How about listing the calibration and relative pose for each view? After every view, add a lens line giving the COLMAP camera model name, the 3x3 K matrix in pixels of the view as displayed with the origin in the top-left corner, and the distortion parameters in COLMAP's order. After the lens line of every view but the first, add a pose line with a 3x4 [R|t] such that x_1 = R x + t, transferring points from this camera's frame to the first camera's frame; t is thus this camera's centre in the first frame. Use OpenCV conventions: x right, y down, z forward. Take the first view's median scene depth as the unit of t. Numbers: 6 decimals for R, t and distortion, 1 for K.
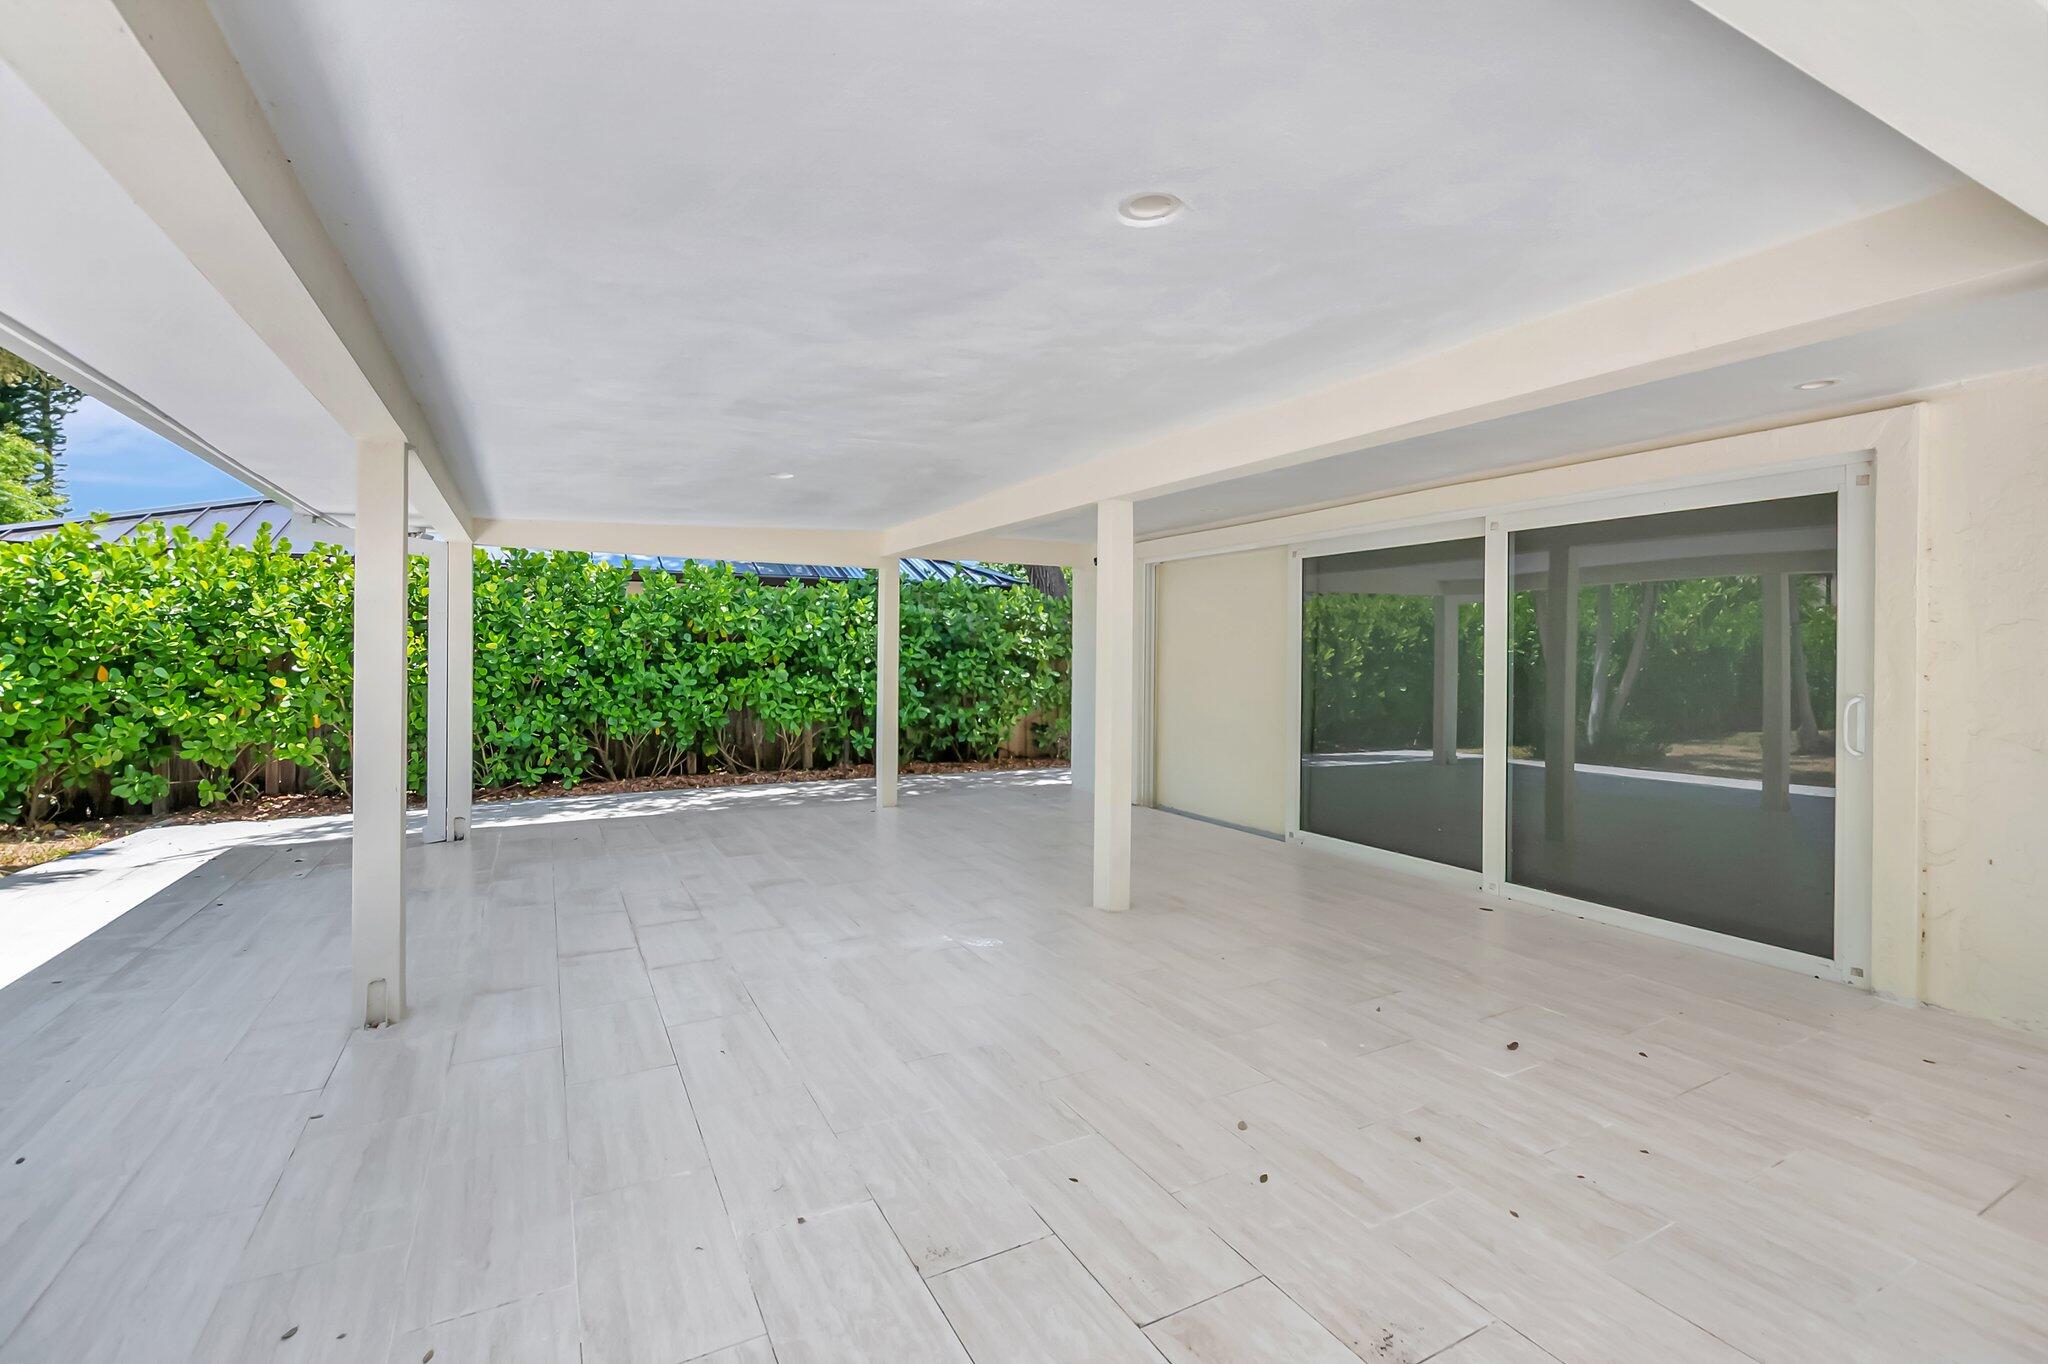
lens RADIAL K [[927.4, 0, 1033.4], [0, 927.4, 659.4], [0, 0, 1]] dist [-0.012873, 0.001263]
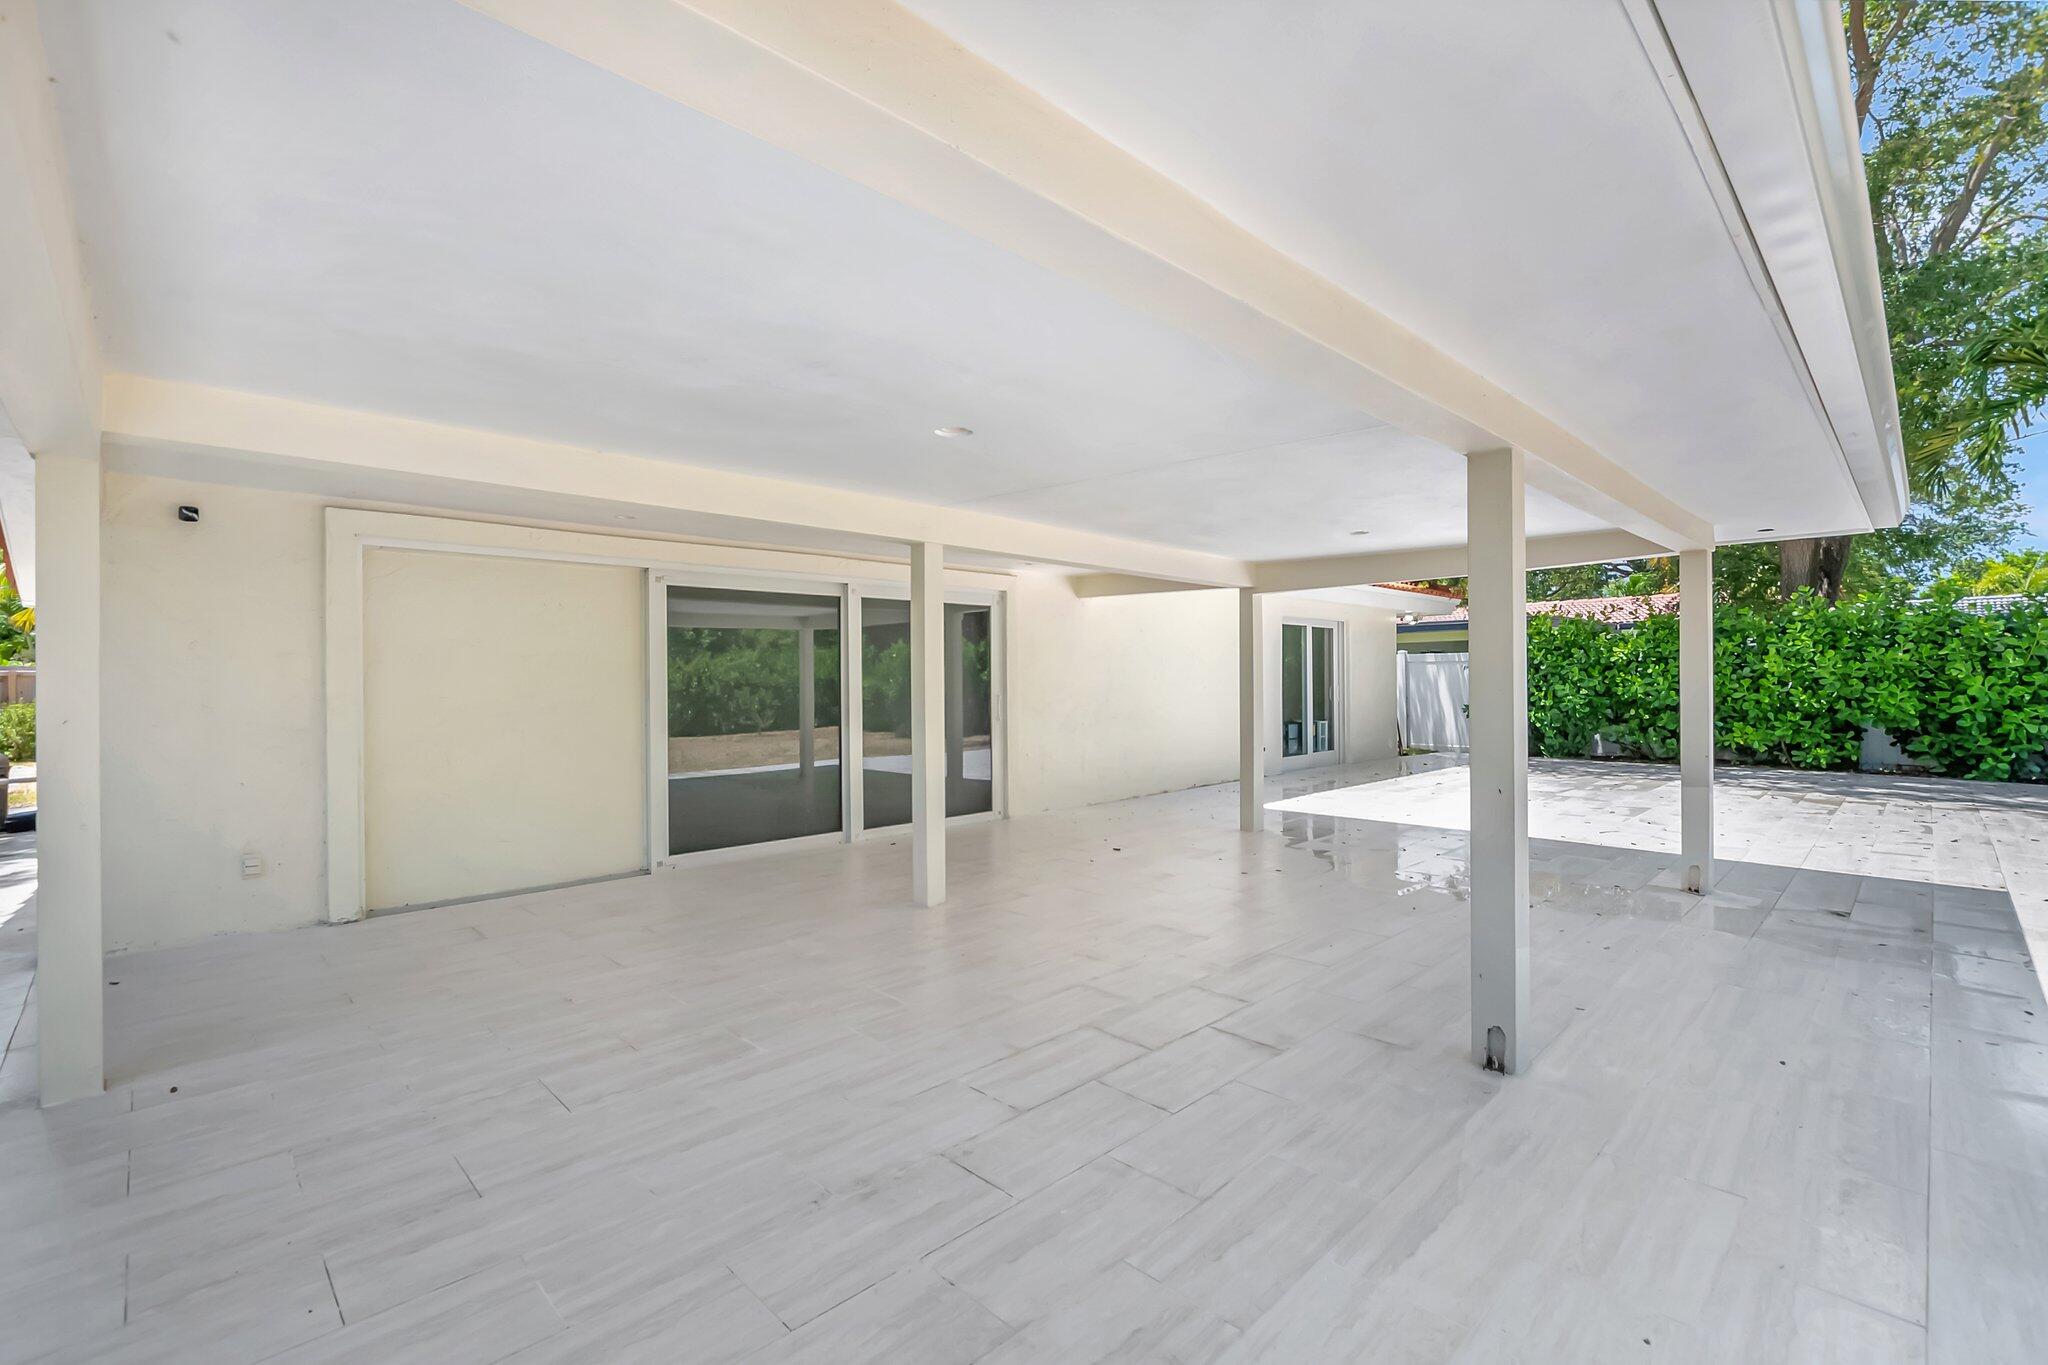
lens RADIAL K [[927.4, 0, 1022.3], [0, 927.4, 682.6], [0, 0, 1]] dist [-0.012873, 0.001263]
pose [[-0.303558, -0.002952, 0.952808, -0.604479], [0.009579, 0.999935, 0.006150, -0.004855], [-0.952765, 0.010994, -0.303510, 0.722977]]
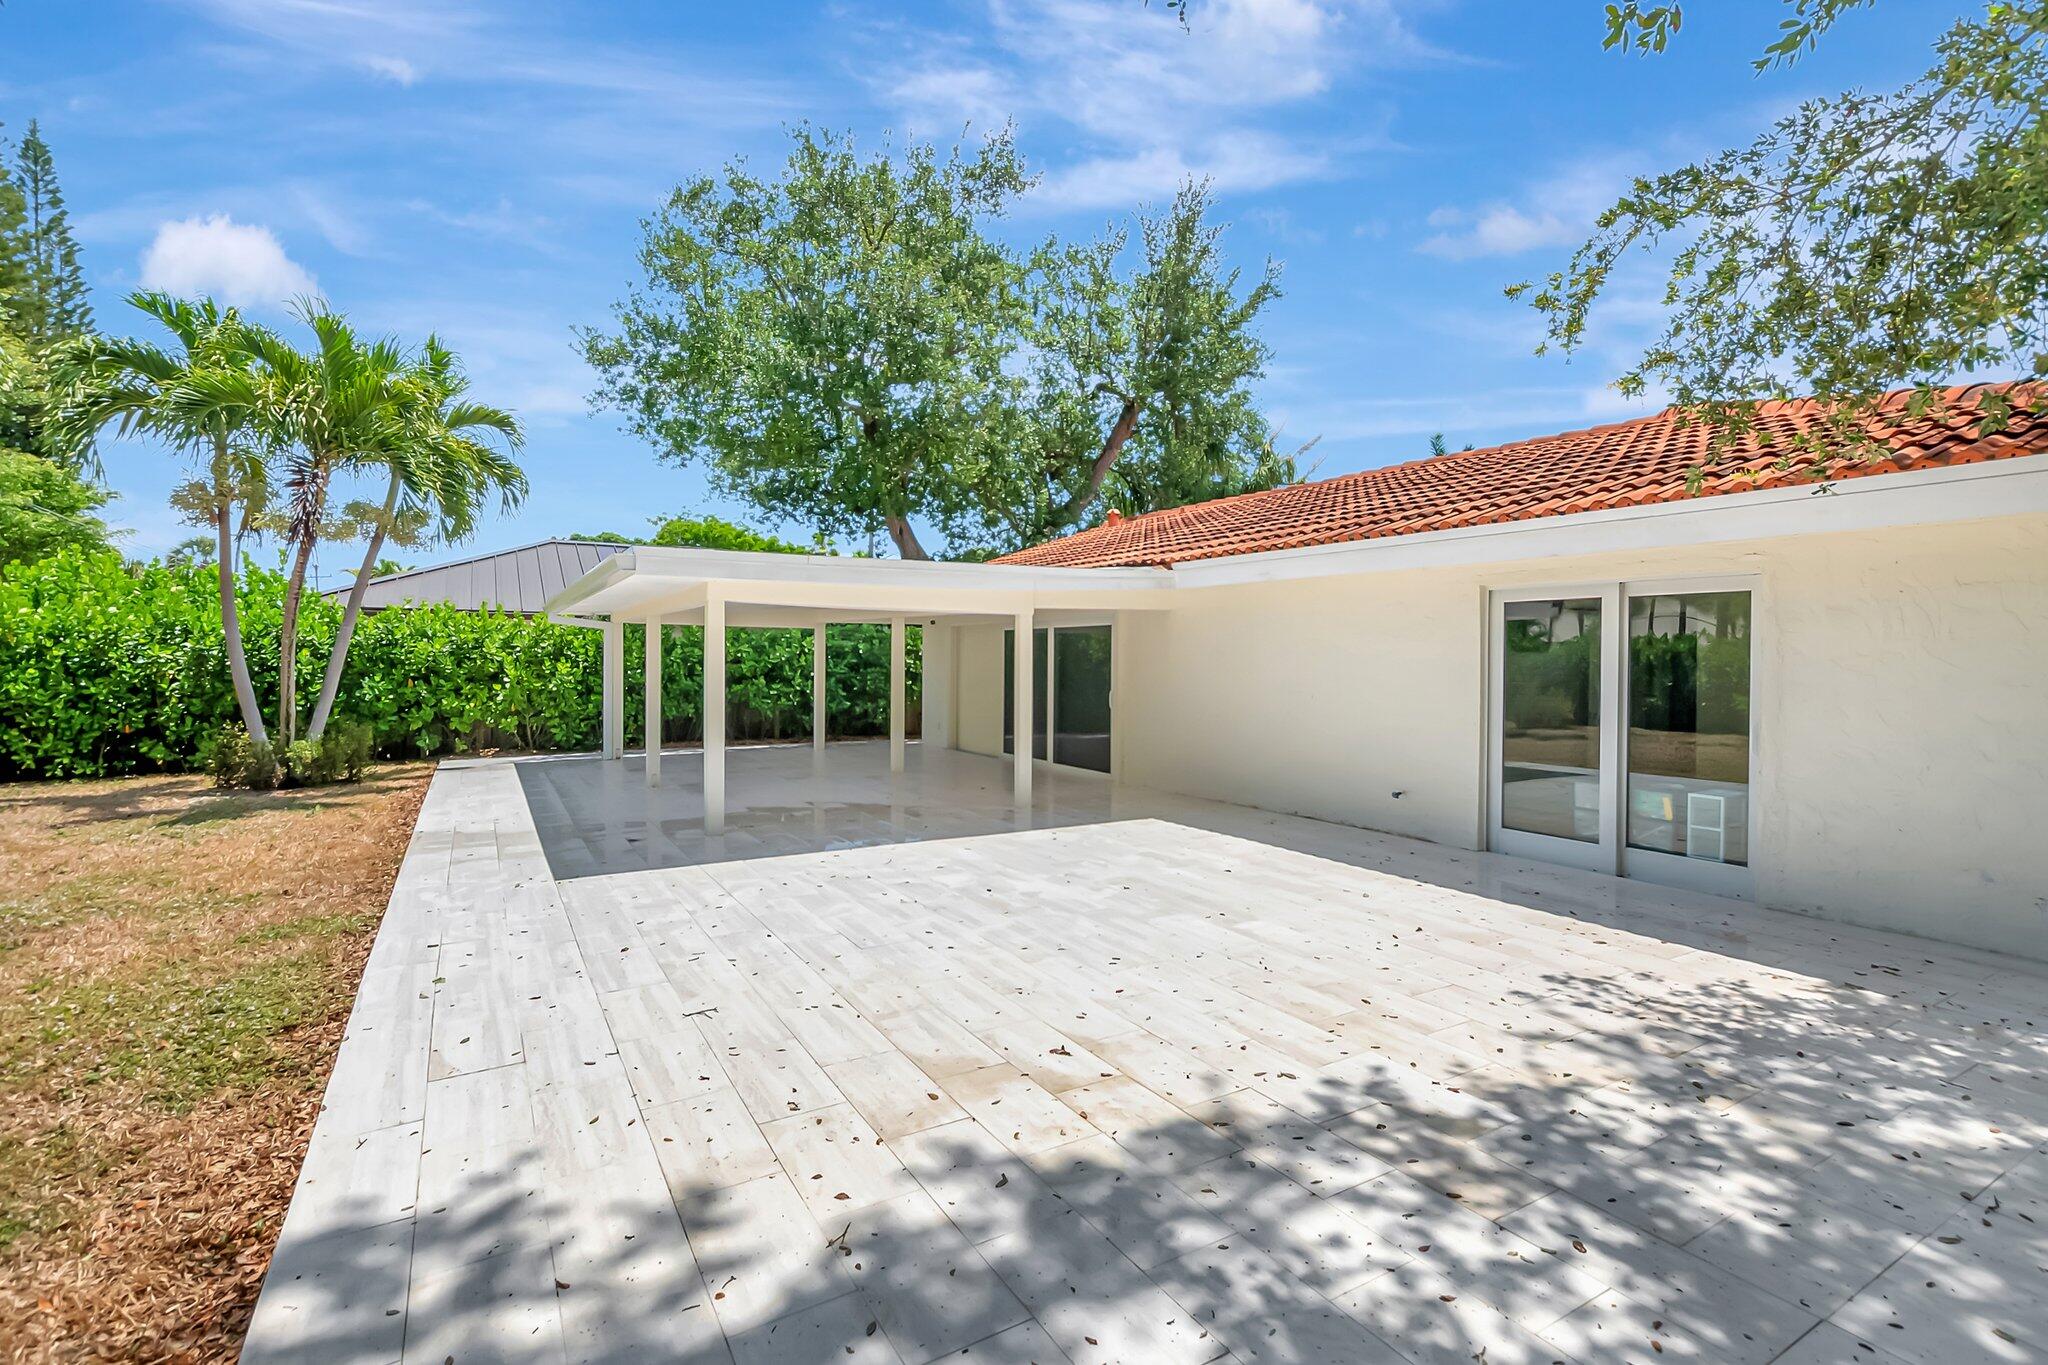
lens RADIAL K [[927.4, 0, 1017.8], [0, 927.4, 670.1], [0, 0, 1]] dist [-0.012873, 0.001263]
pose [[0.999878, -0.000488, 0.015635, 0.223905], [0.000412, 0.999988, 0.004884, -0.018577], [-0.015637, -0.004877, 0.999866, -0.920301]]
